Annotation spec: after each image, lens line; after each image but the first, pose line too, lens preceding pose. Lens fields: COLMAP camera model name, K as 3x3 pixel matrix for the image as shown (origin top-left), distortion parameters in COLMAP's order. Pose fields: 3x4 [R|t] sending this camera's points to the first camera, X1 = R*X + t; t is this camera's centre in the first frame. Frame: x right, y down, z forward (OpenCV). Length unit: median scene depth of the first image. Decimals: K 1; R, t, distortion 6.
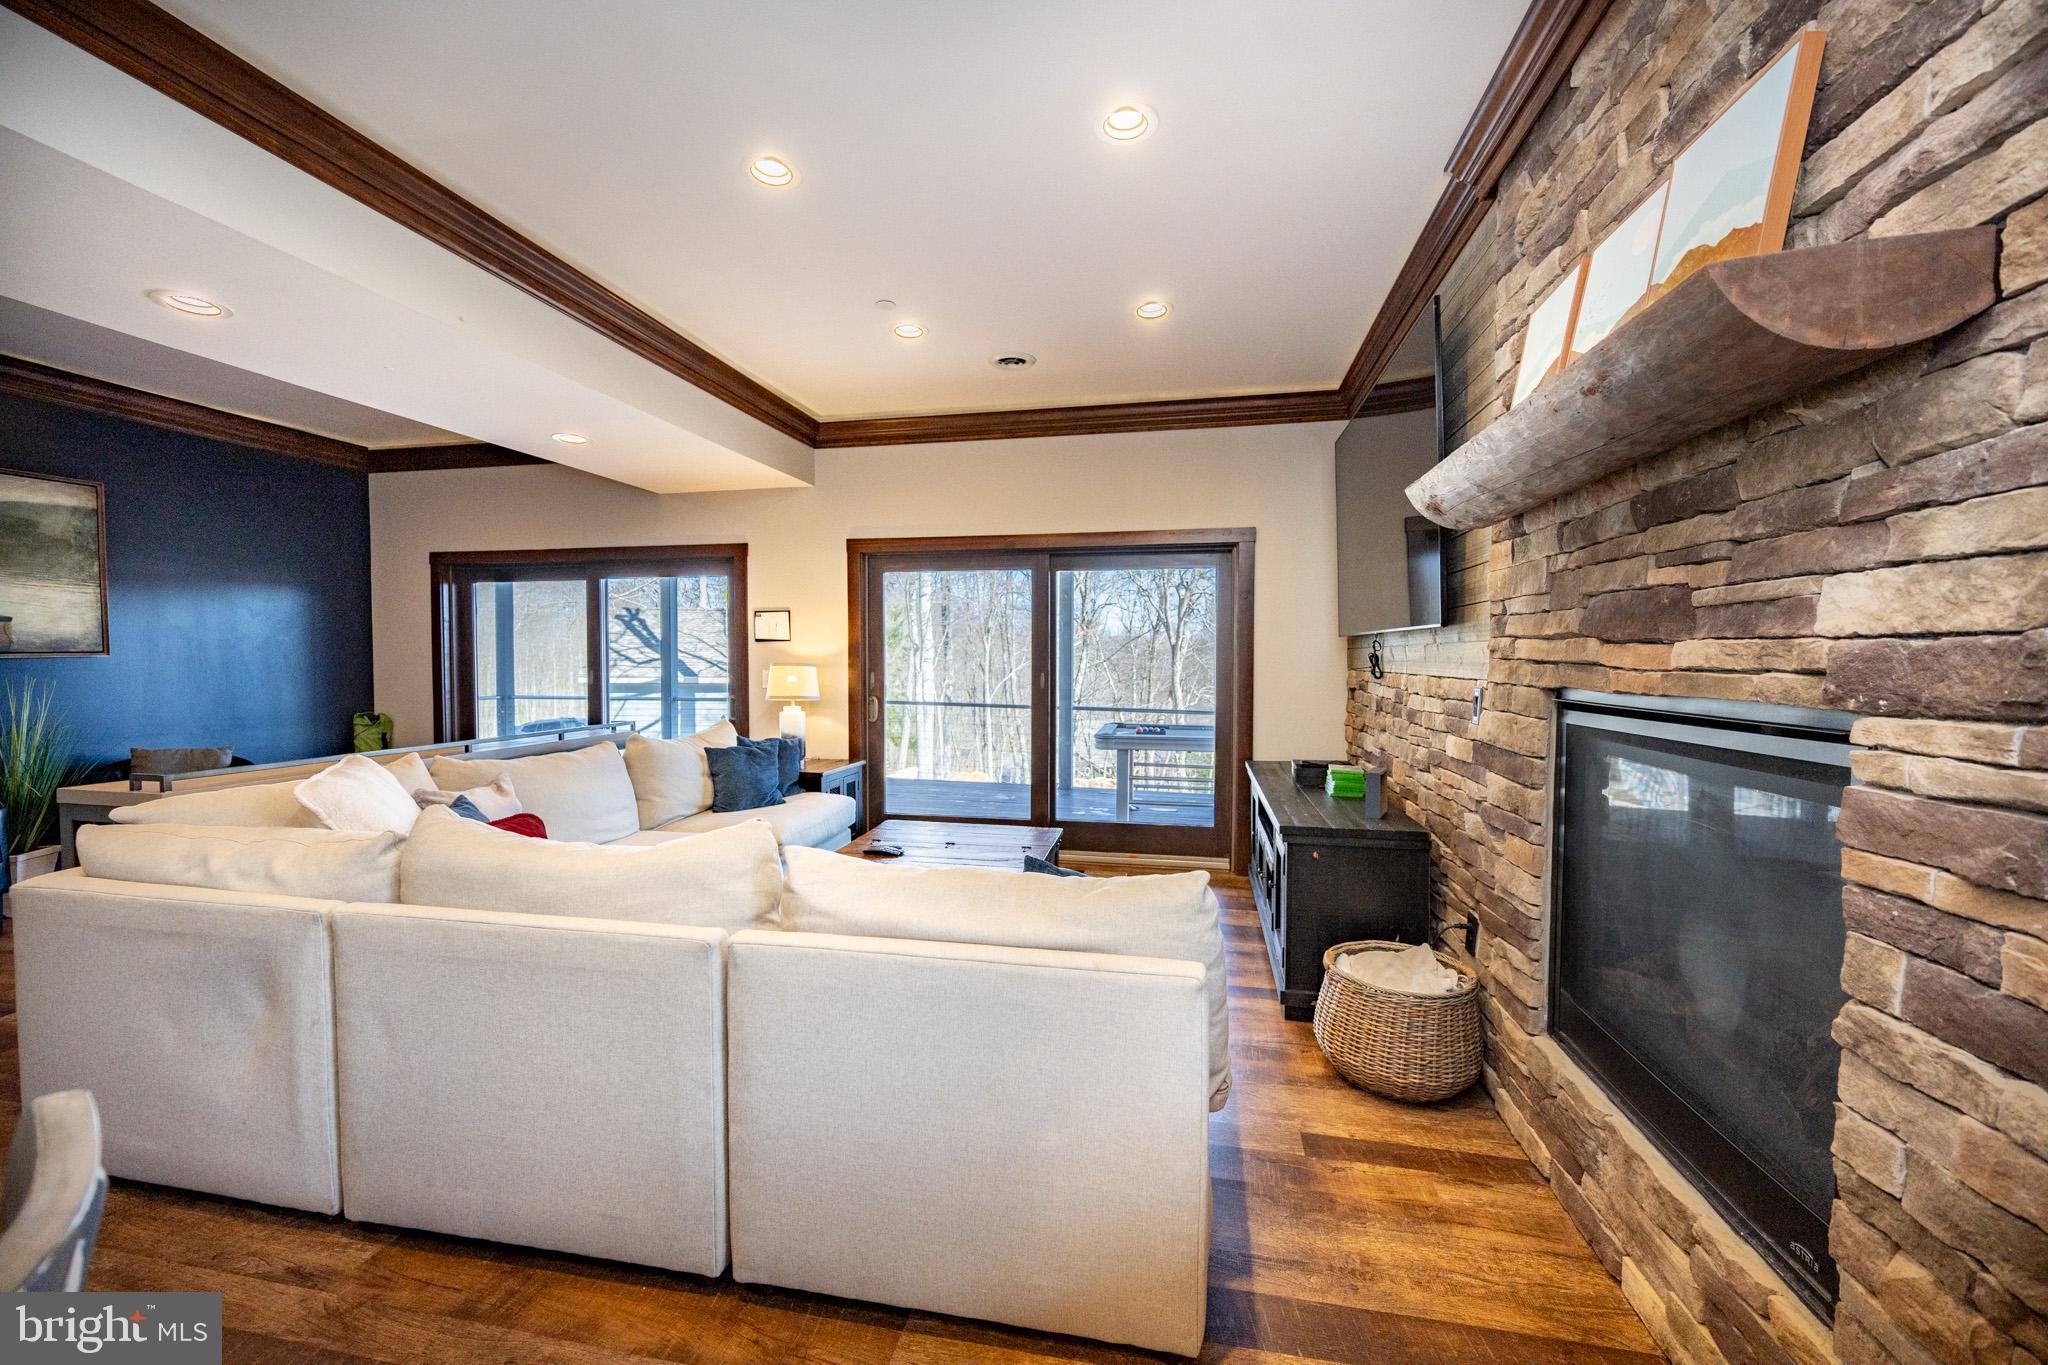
lens RADIAL K [[812.2, 0, 1030.5], [0, 812.2, 681.1], [0, 0, 1]] dist [-0.000815, -0.000132]
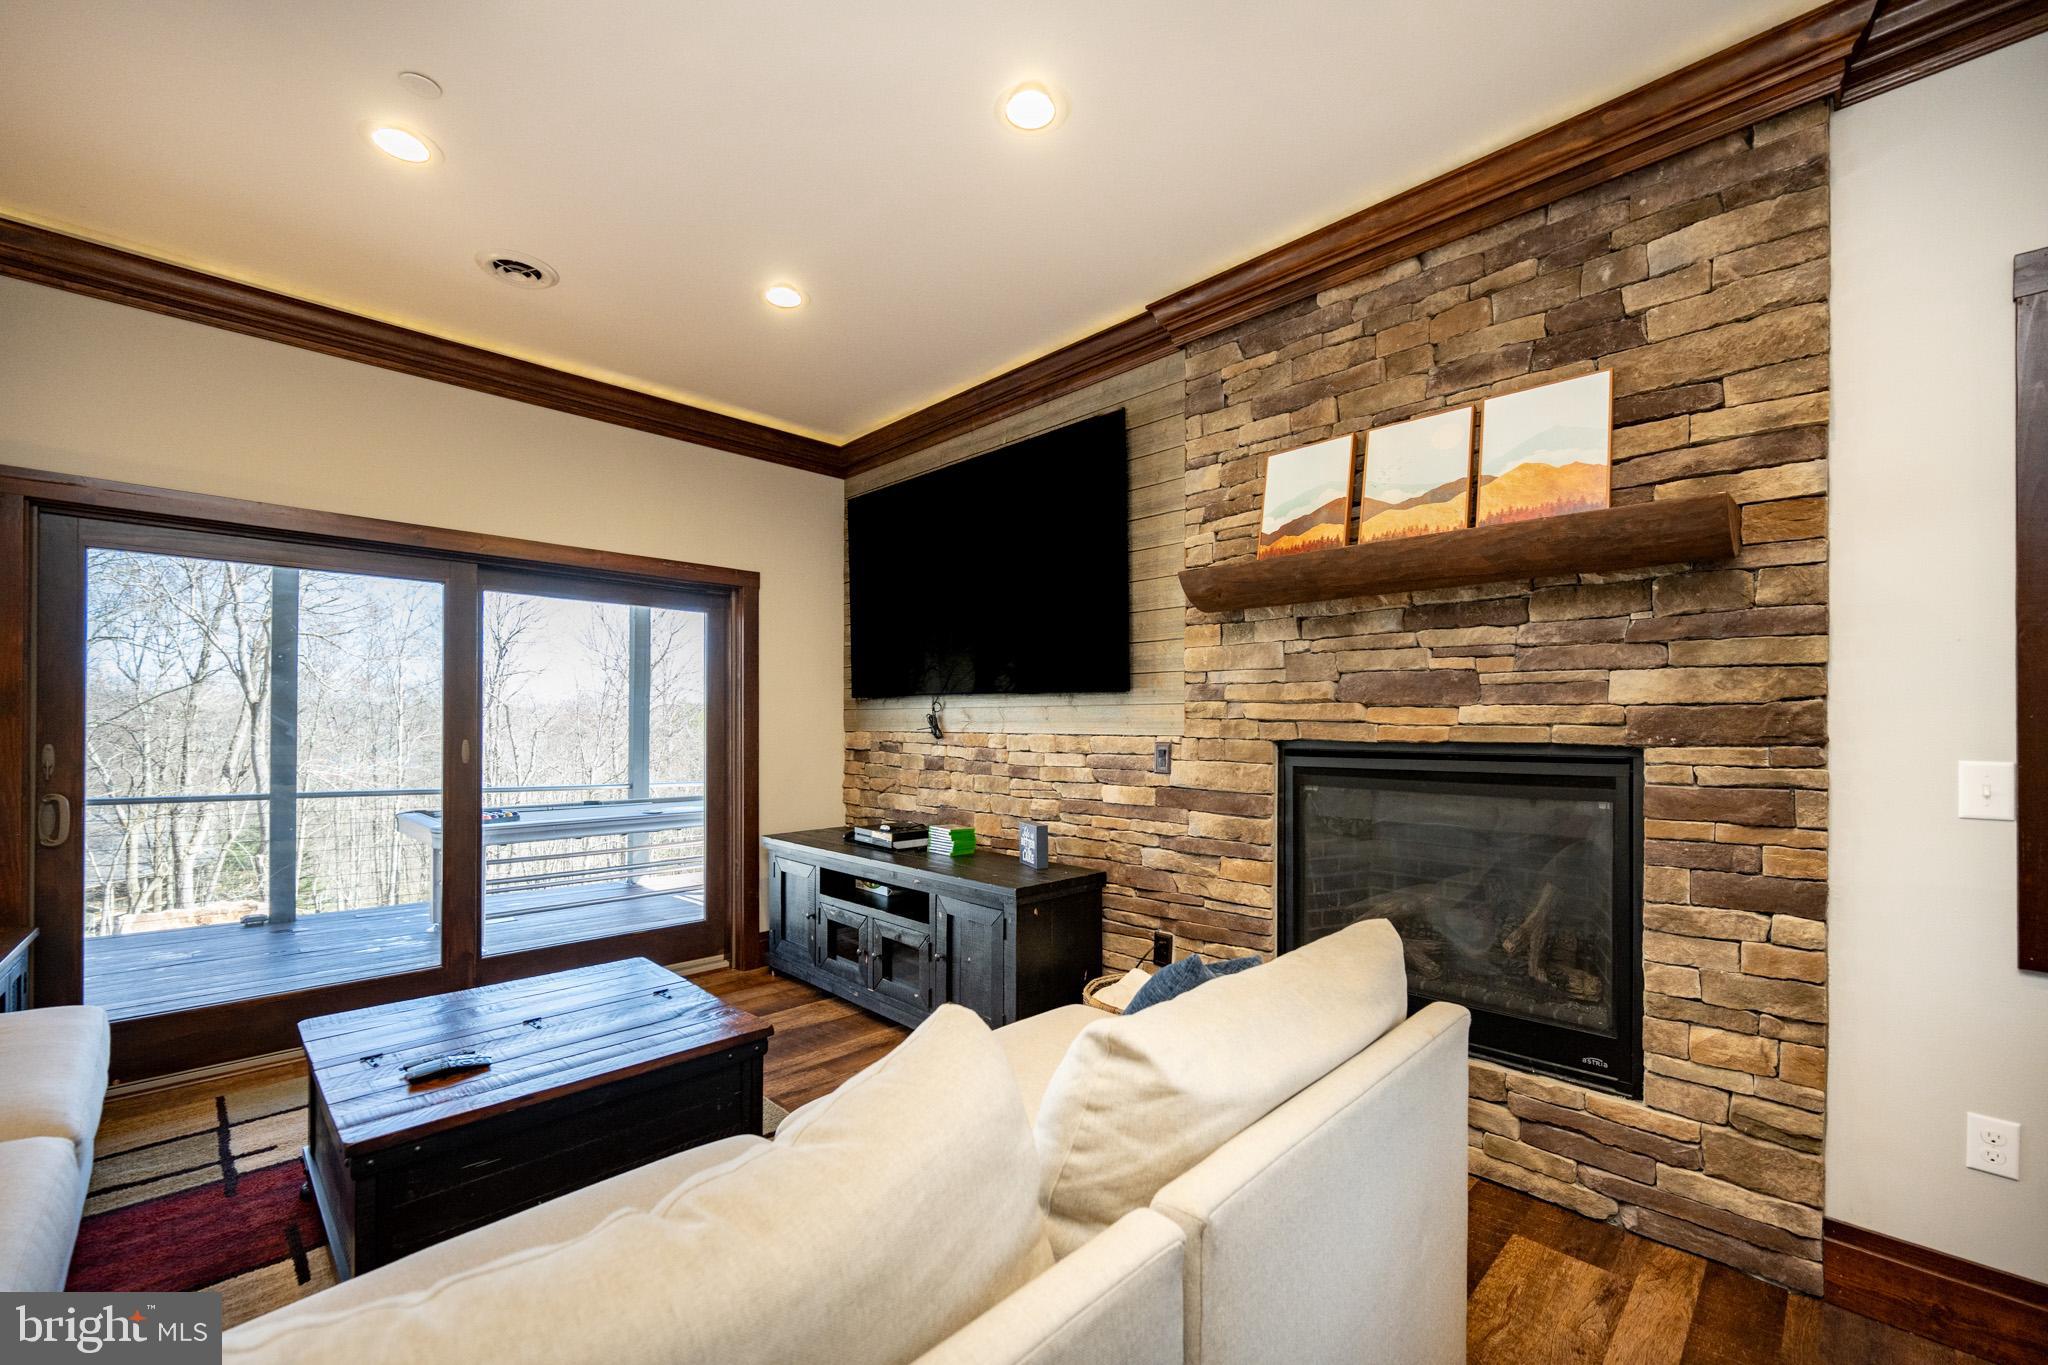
lens RADIAL K [[816.8, 0, 1022.2], [0, 816.8, 721.5], [0, 0, 1]] dist [-0.000903, 0.000120]
pose [[0.561062, 0.002599, 0.827770, -0.338868], [0.022978, 0.999561, -0.018713, -0.003418], [-0.827455, 0.029520, 0.560756, 0.292554]]
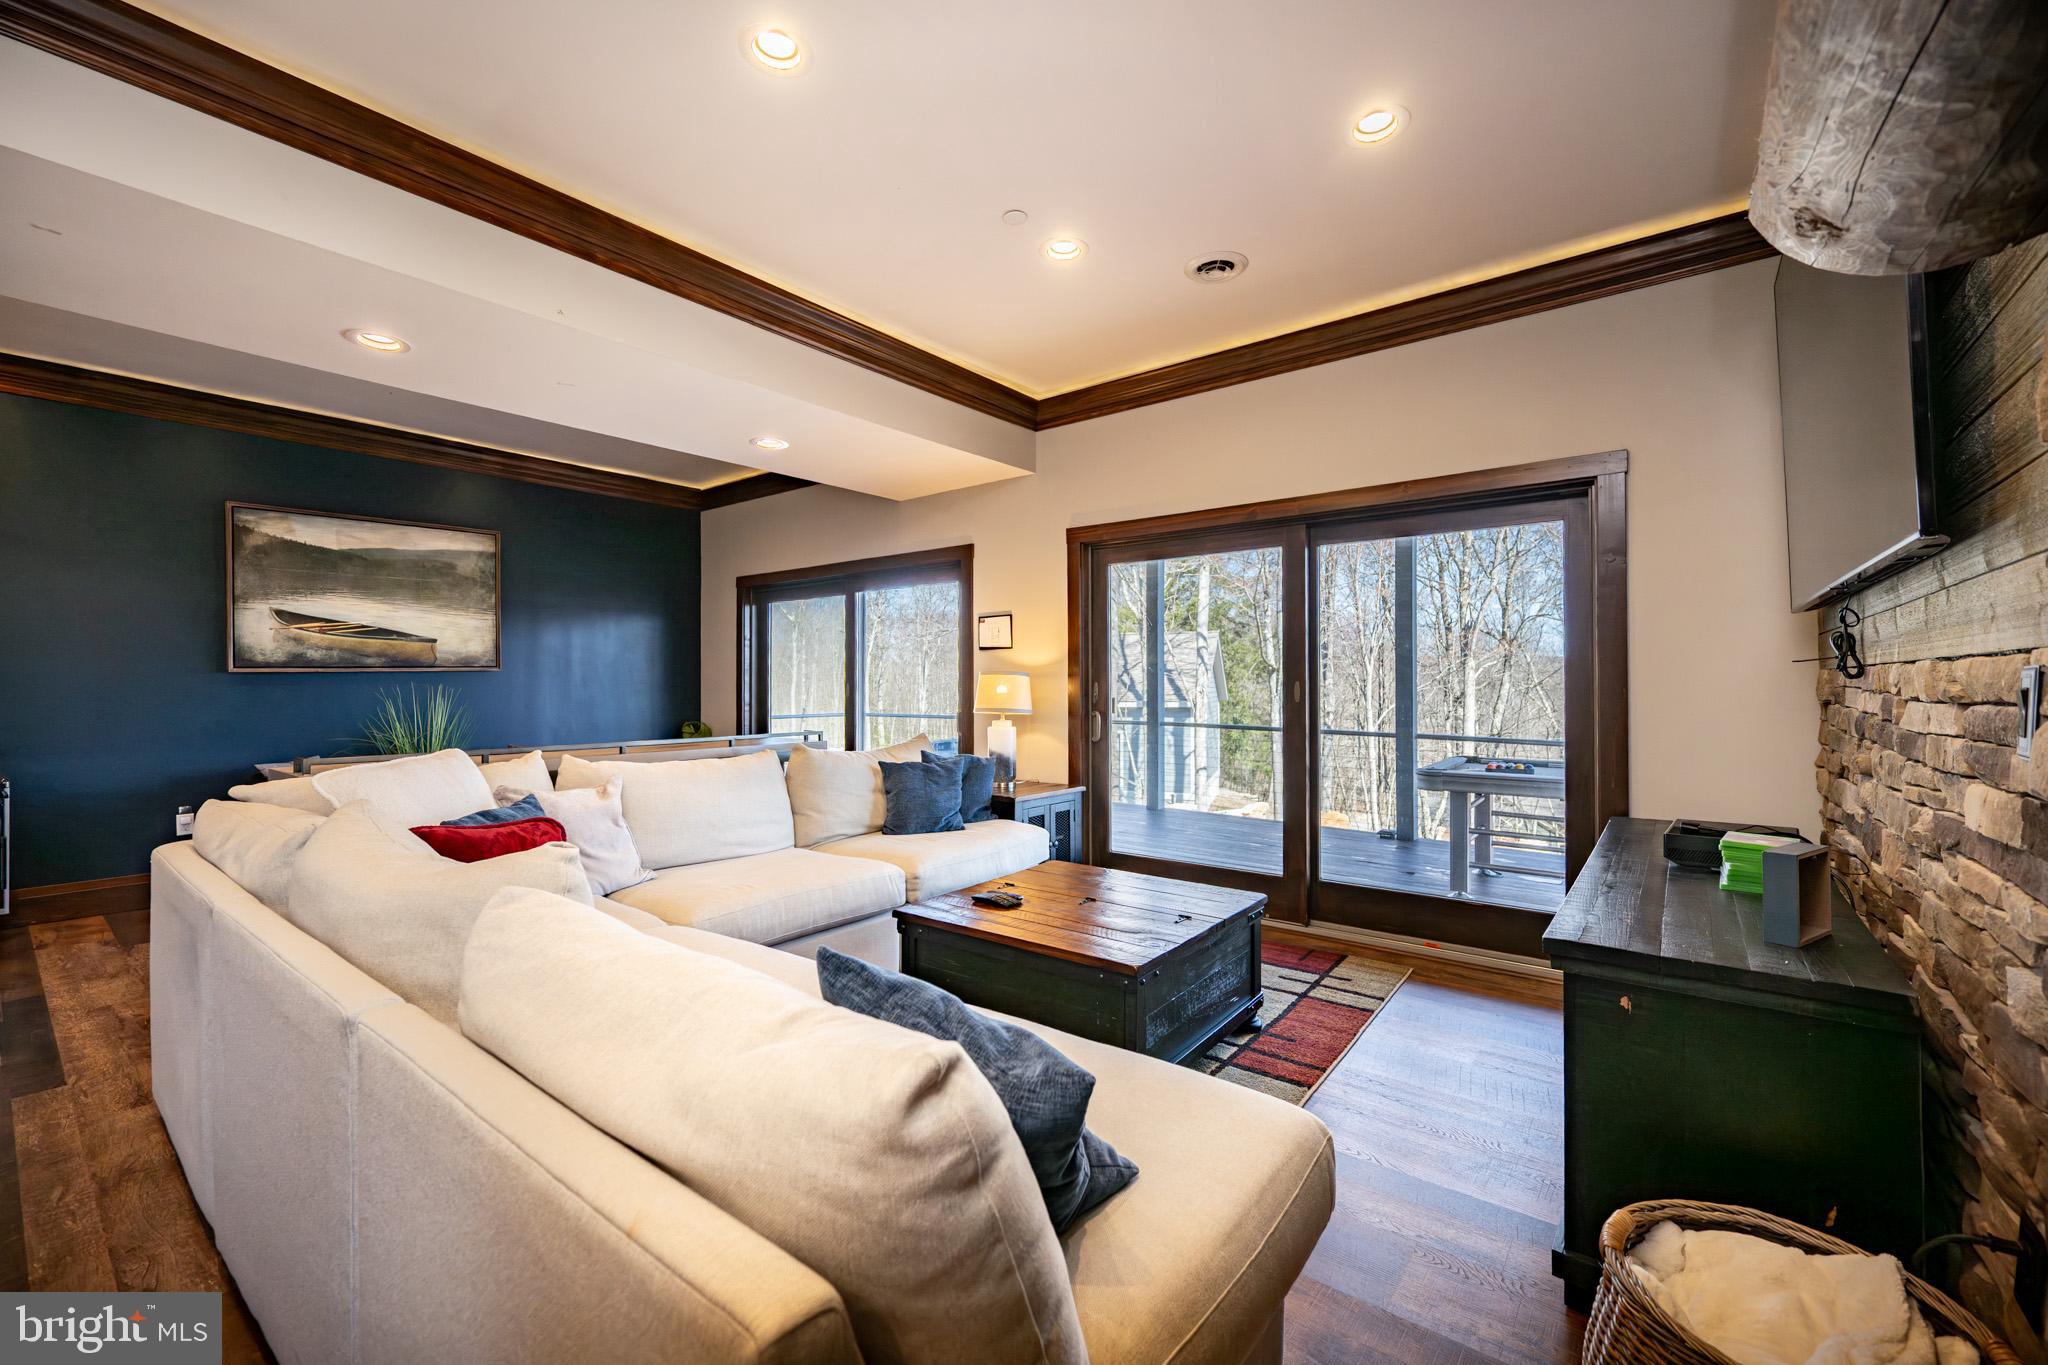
lens RADIAL K [[838.6, 0, 1028.7], [0, 838.6, 677.4], [0, 0, 1]] dist [-0.000733, -0.000024]
pose [[0.892665, -0.007561, -0.450658, 0.170949], [-0.009937, 0.999286, -0.036448, 0.019974], [0.450612, 0.037014, 0.891952, 0.231271]]
